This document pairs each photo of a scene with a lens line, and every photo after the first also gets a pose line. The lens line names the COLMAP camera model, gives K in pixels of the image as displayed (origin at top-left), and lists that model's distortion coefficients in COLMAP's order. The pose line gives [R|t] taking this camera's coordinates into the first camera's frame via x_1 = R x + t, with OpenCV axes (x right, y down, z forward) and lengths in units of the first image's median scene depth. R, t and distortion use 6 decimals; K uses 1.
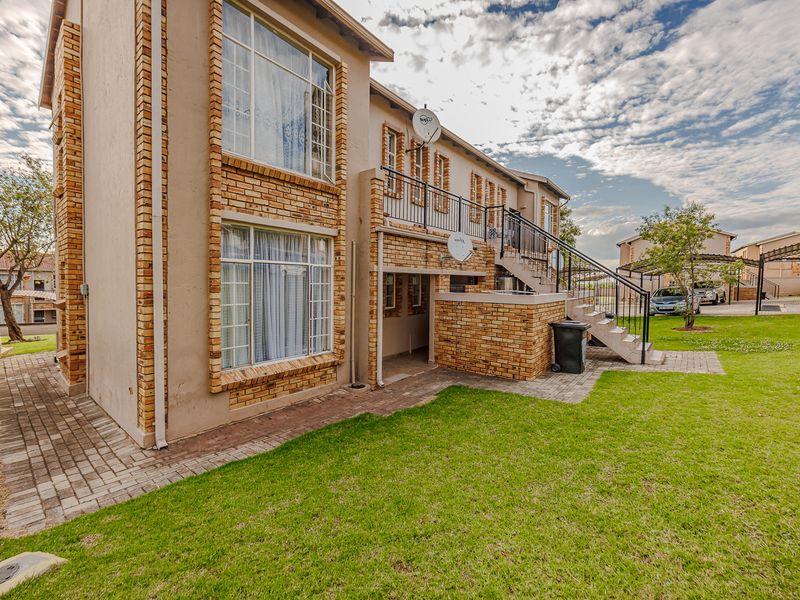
lens RADIAL K [[337.6, 0, 400.2], [0, 337.6, 298.8], [0, 0, 1]] dist [0.007510, 0.000327]
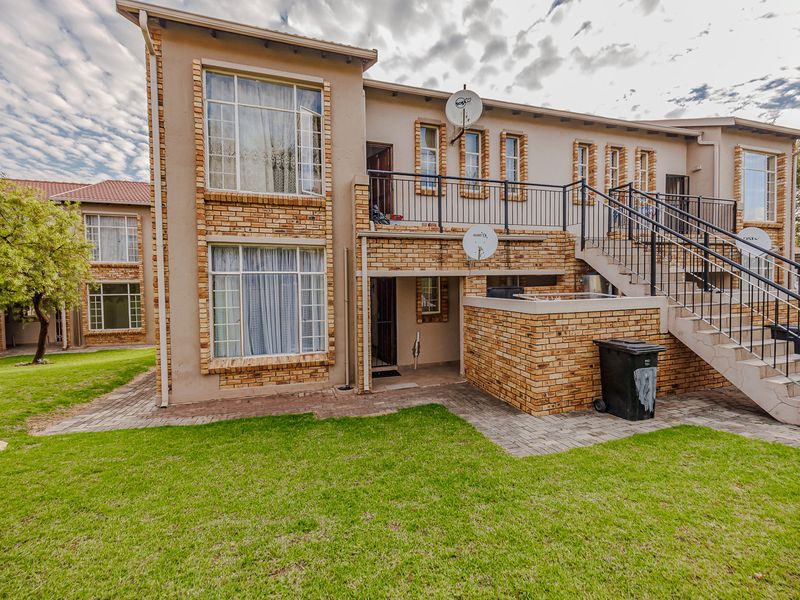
lens RADIAL K [[337.6, 0, 400.3], [0, 337.6, 299.6], [0, 0, 1]] dist [0.007510, 0.000327]
pose [[0.830311, 0.003786, -0.557287, 0.619846], [-0.005457, 0.999984, -0.001337, -0.011992], [0.557273, 0.004152, 0.830319, 0.245328]]
